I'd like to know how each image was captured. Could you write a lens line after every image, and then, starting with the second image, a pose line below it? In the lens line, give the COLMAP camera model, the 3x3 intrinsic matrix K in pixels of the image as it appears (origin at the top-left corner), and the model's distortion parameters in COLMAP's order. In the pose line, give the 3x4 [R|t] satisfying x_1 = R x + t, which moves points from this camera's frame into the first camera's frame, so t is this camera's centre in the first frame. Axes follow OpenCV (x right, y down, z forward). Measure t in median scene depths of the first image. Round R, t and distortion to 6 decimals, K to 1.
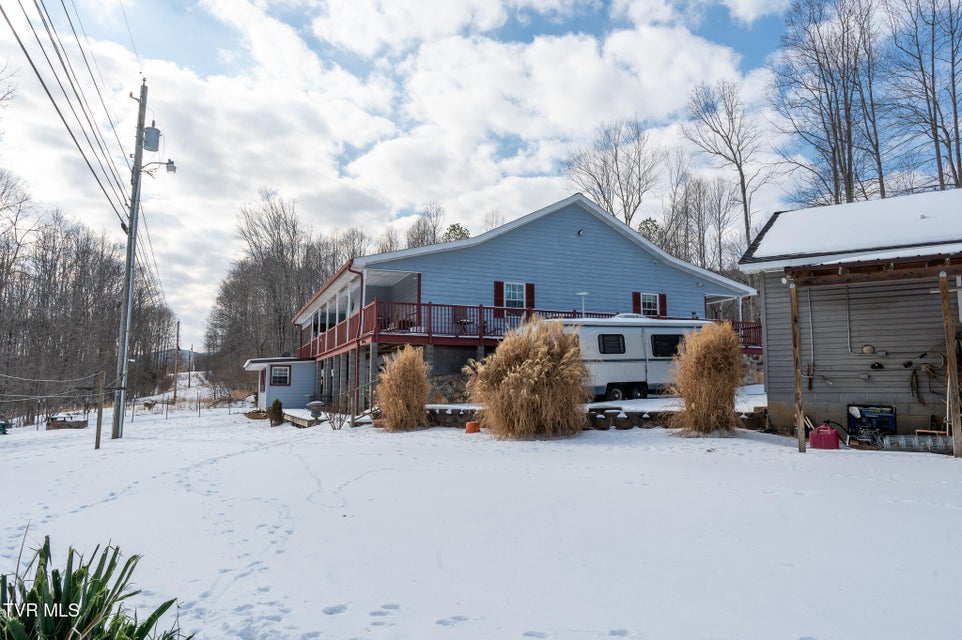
lens RADIAL K [[647.5, 0, 481.0], [0, 647.5, 320.0], [0, 0, 1]] dist [0.000343, 0.000379]
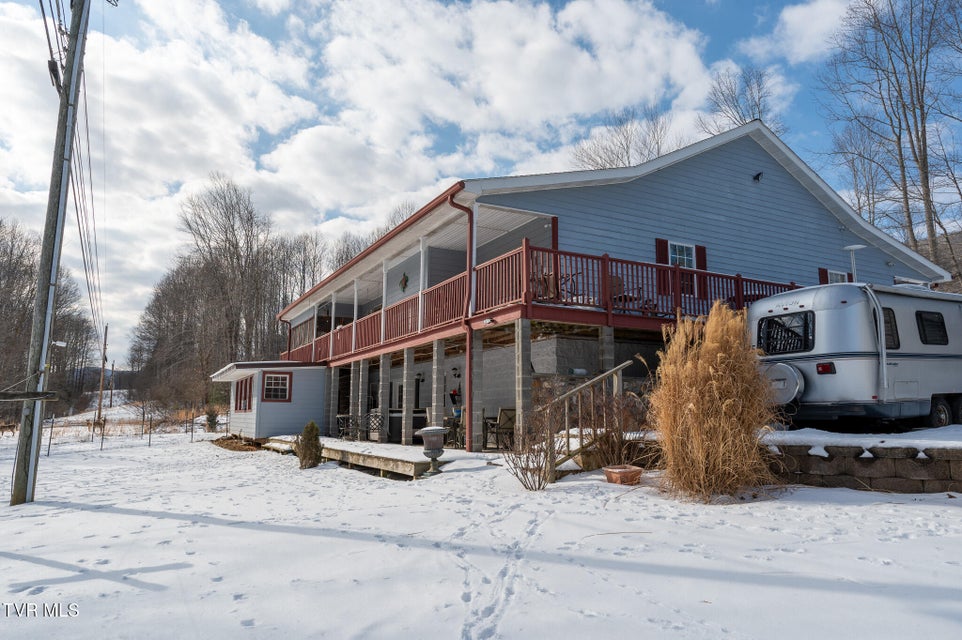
lens RADIAL K [[654.5, 0, 480.8], [0, 654.5, 292.2], [0, 0, 1]] dist [0.000432, 0.000022]
pose [[0.995579, 0.002206, 0.093897, -0.064548], [0.004080, 0.997765, -0.066701, 0.014836], [-0.093835, 0.066789, 0.993345, 0.113909]]
